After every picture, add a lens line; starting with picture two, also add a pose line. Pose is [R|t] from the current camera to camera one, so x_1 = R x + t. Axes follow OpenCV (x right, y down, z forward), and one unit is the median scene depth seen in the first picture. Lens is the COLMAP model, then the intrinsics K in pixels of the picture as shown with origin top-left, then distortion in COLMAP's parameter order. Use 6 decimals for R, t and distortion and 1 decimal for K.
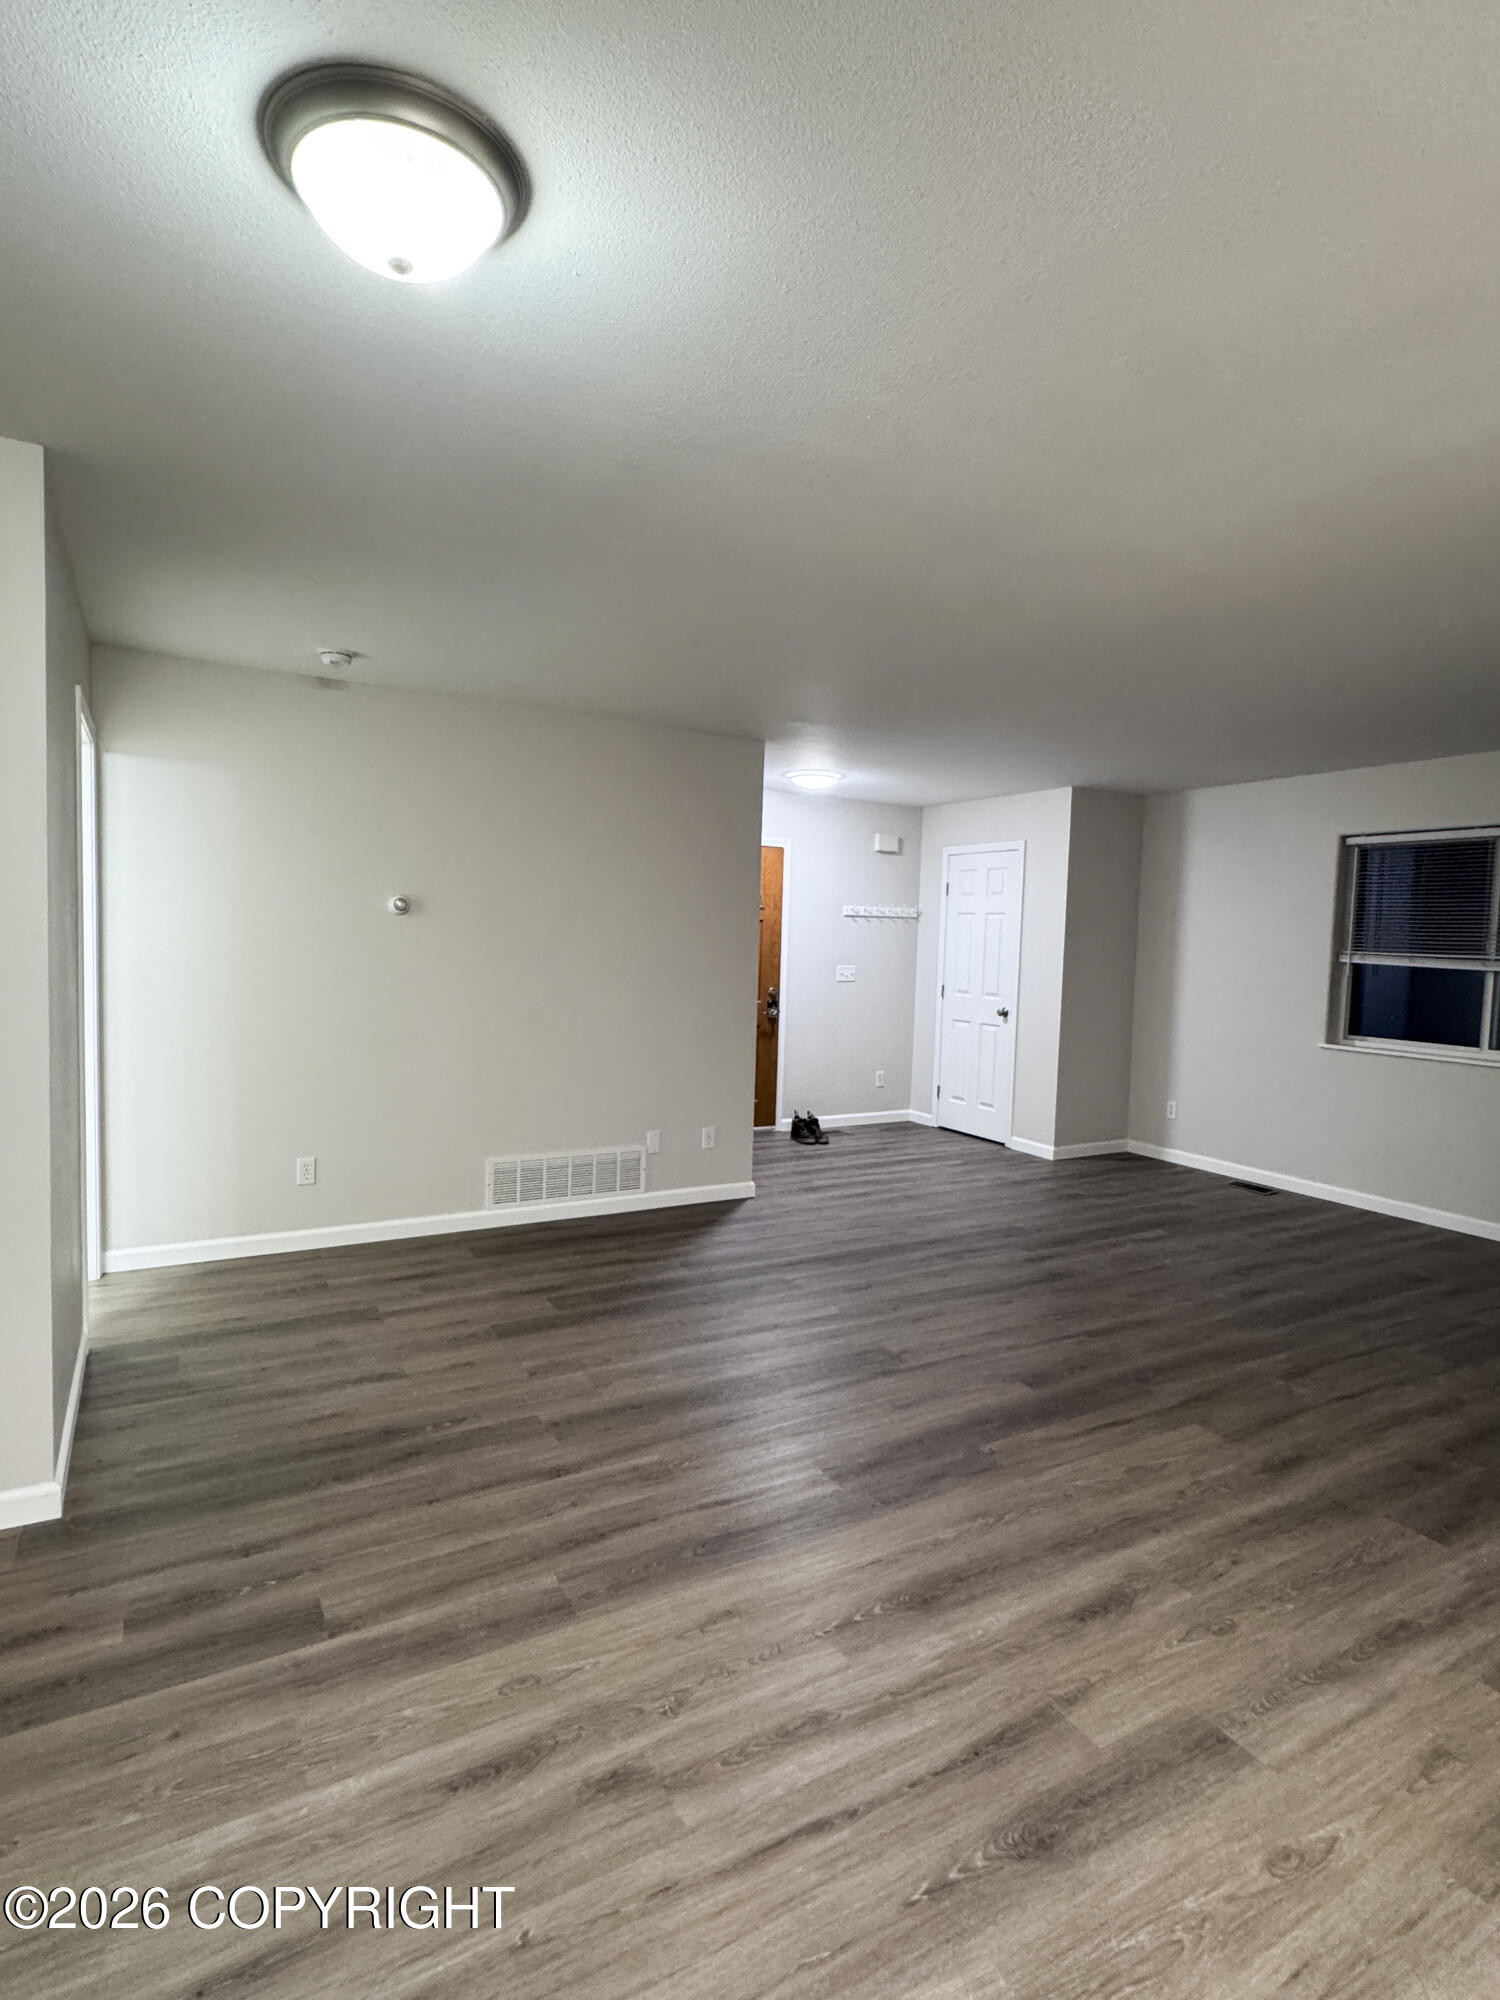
lens RADIAL K [[1017.9, 0, 753.2], [0, 1017.9, 1000.2], [0, 0, 1]] dist [0.001626, -0.000956]
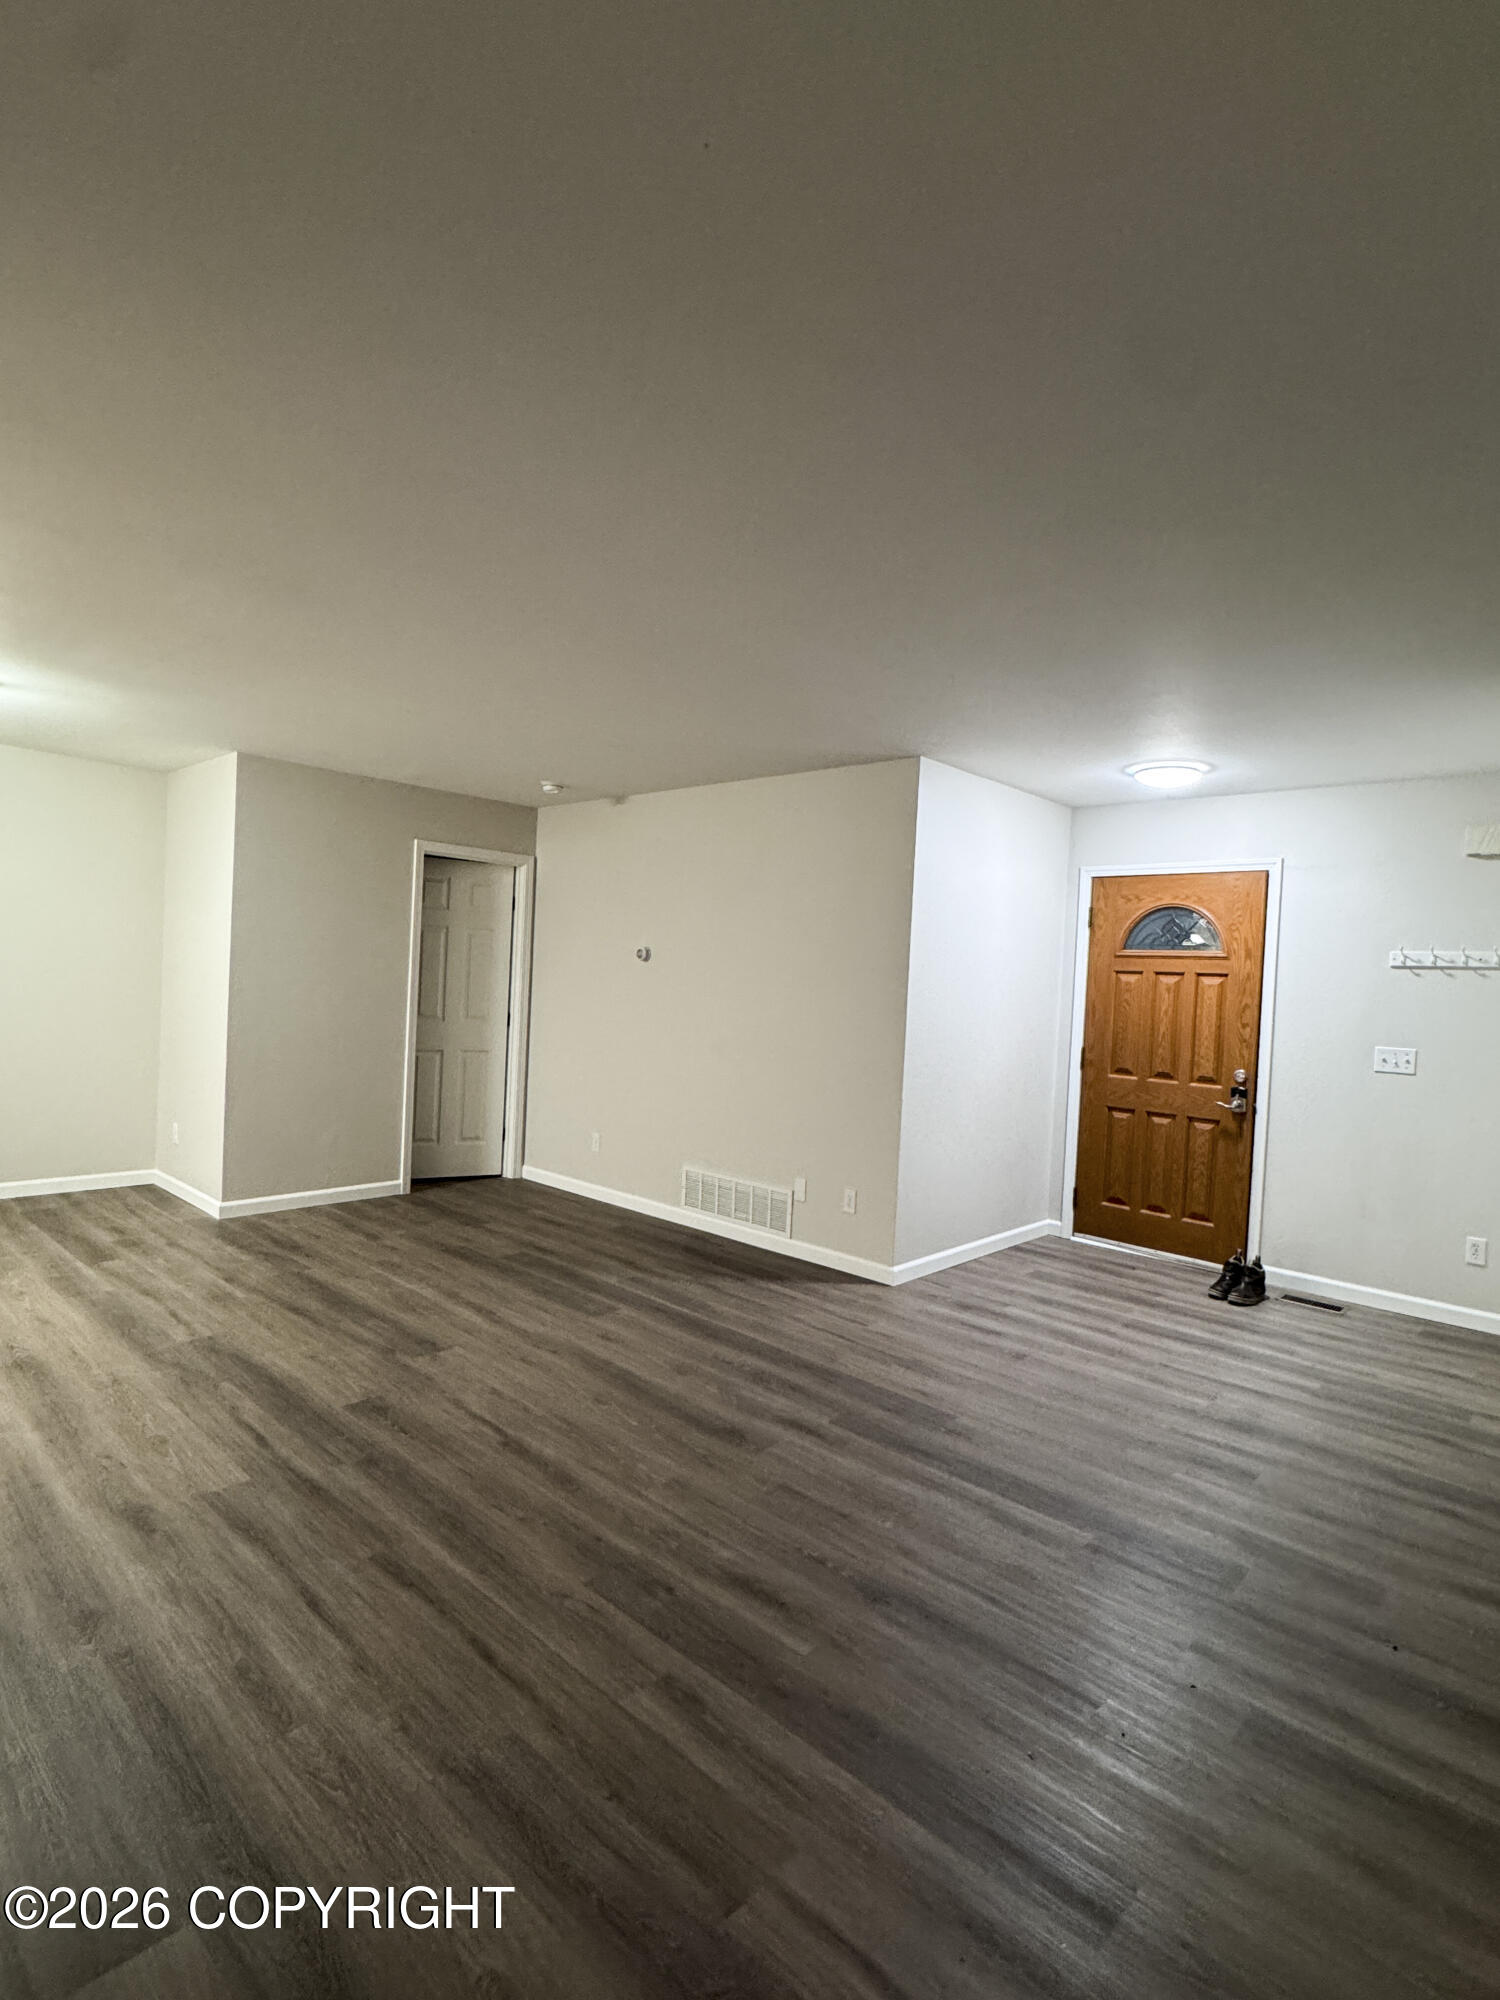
lens RADIAL K [[1017.9, 0, 756.9], [0, 1017.9, 999.3], [0, 0, 1]] dist [0.001626, -0.000956]
pose [[0.288112, 0.000408, -0.957596, 1.306981], [-0.096879, 0.994882, -0.028724, -0.017266], [0.952683, 0.101047, 0.286677, 1.039985]]
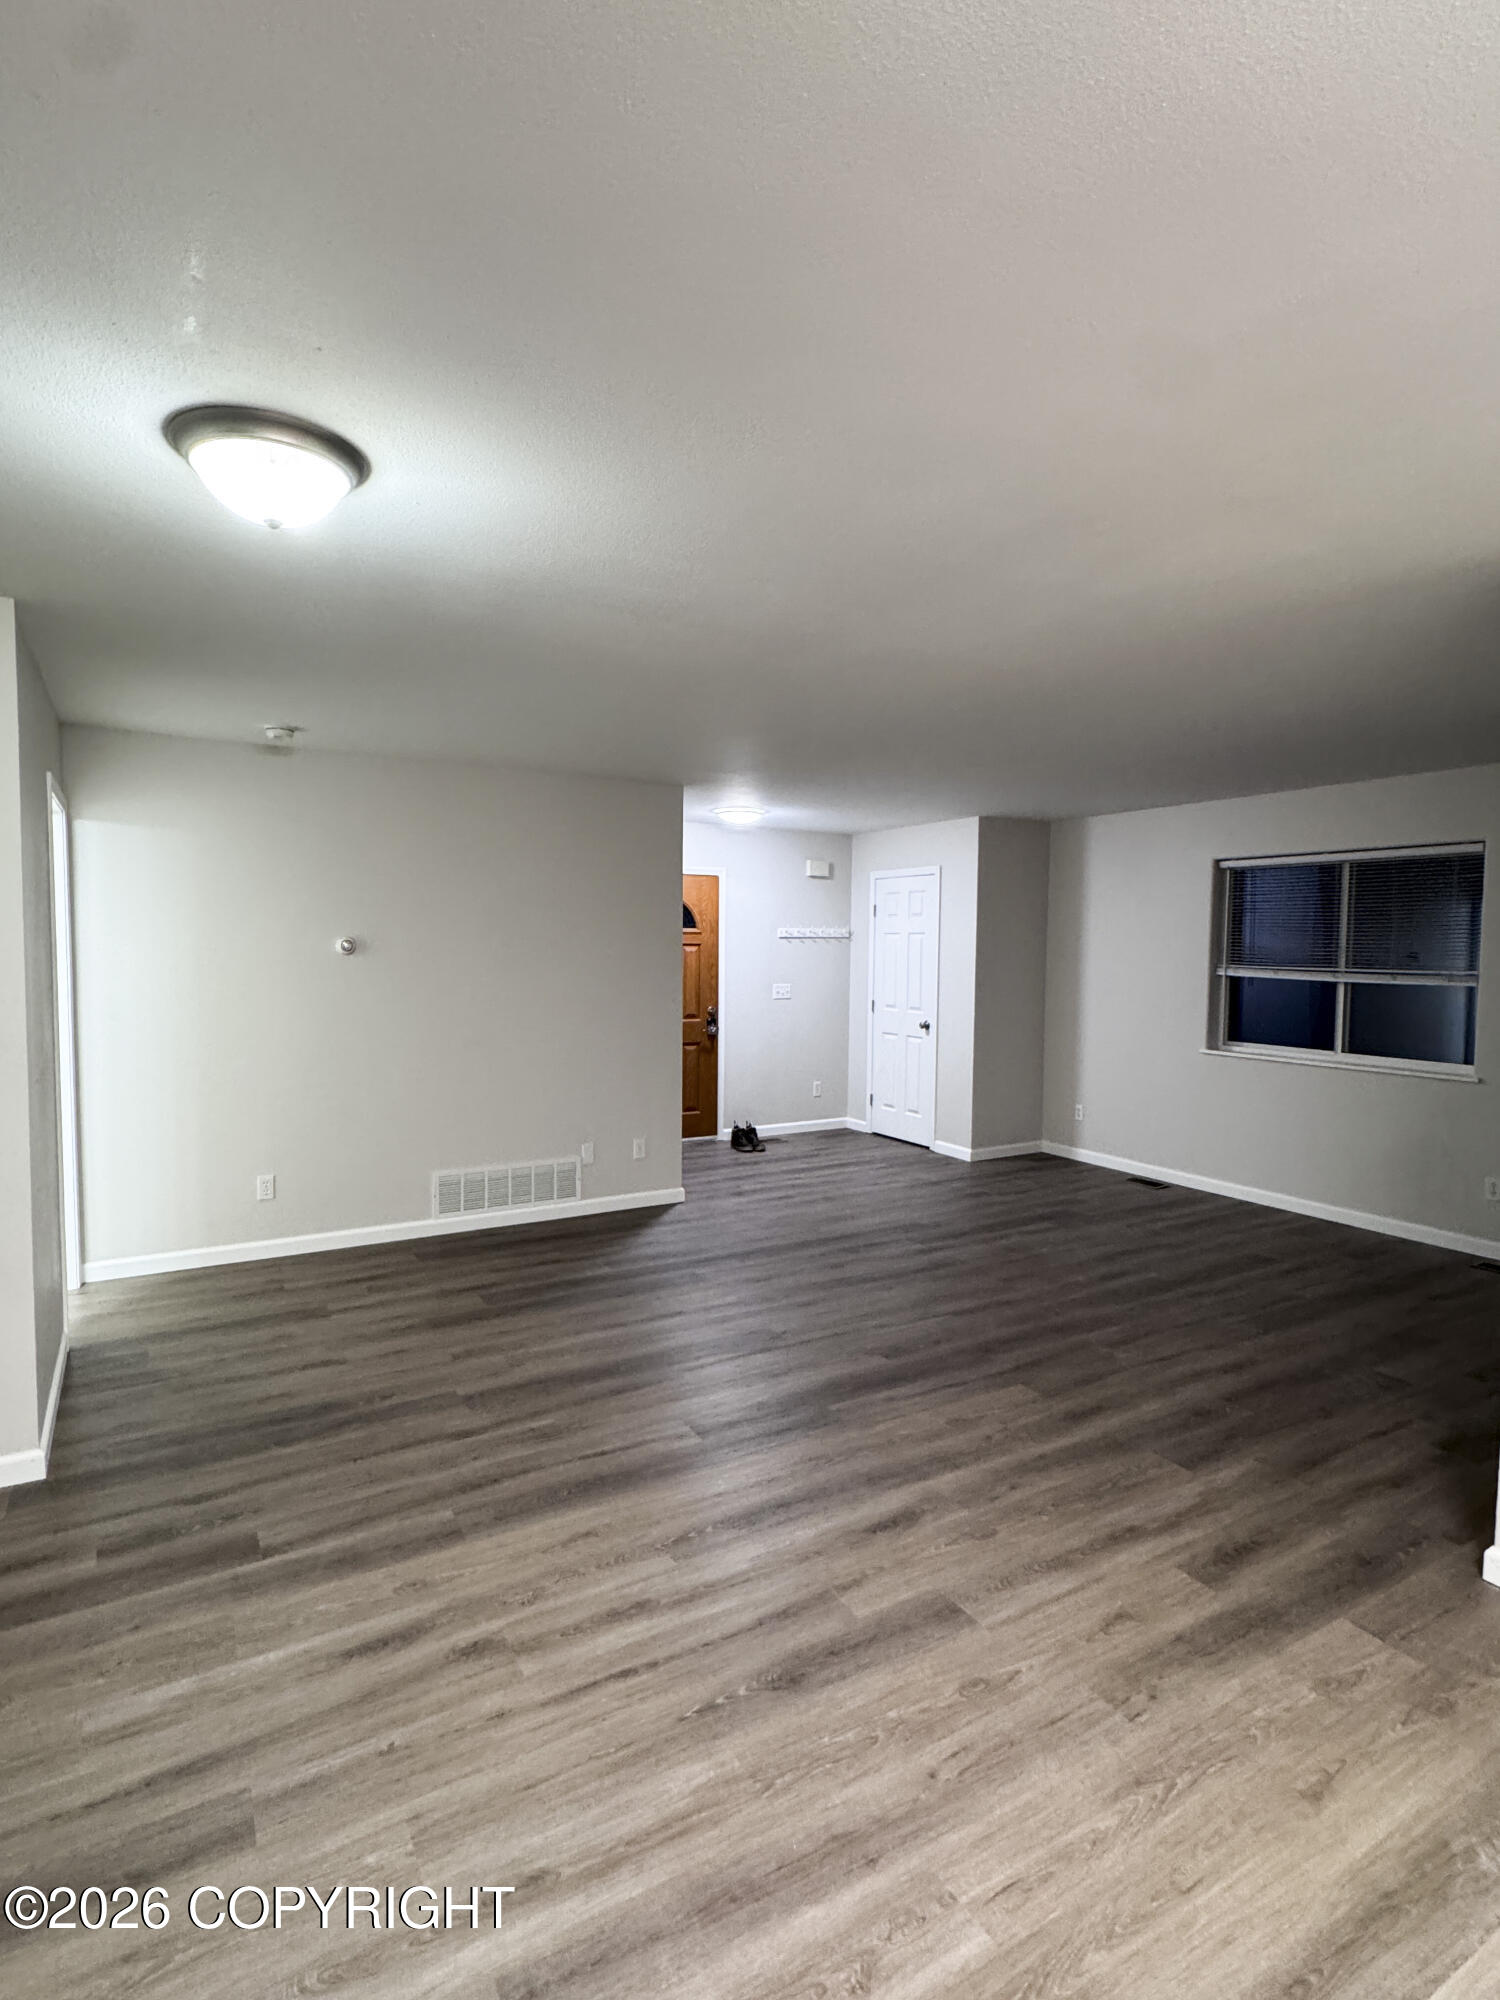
lens RADIAL K [[1017.9, 0, 757.8], [0, 1017.9, 1004.4], [0, 0, 1]] dist [0.001626, -0.000956]
pose [[0.999677, -0.020995, 0.014328, 0.115130], [0.021030, 0.999776, -0.002350, -0.024243], [-0.014275, 0.002651, 0.999895, -0.159936]]
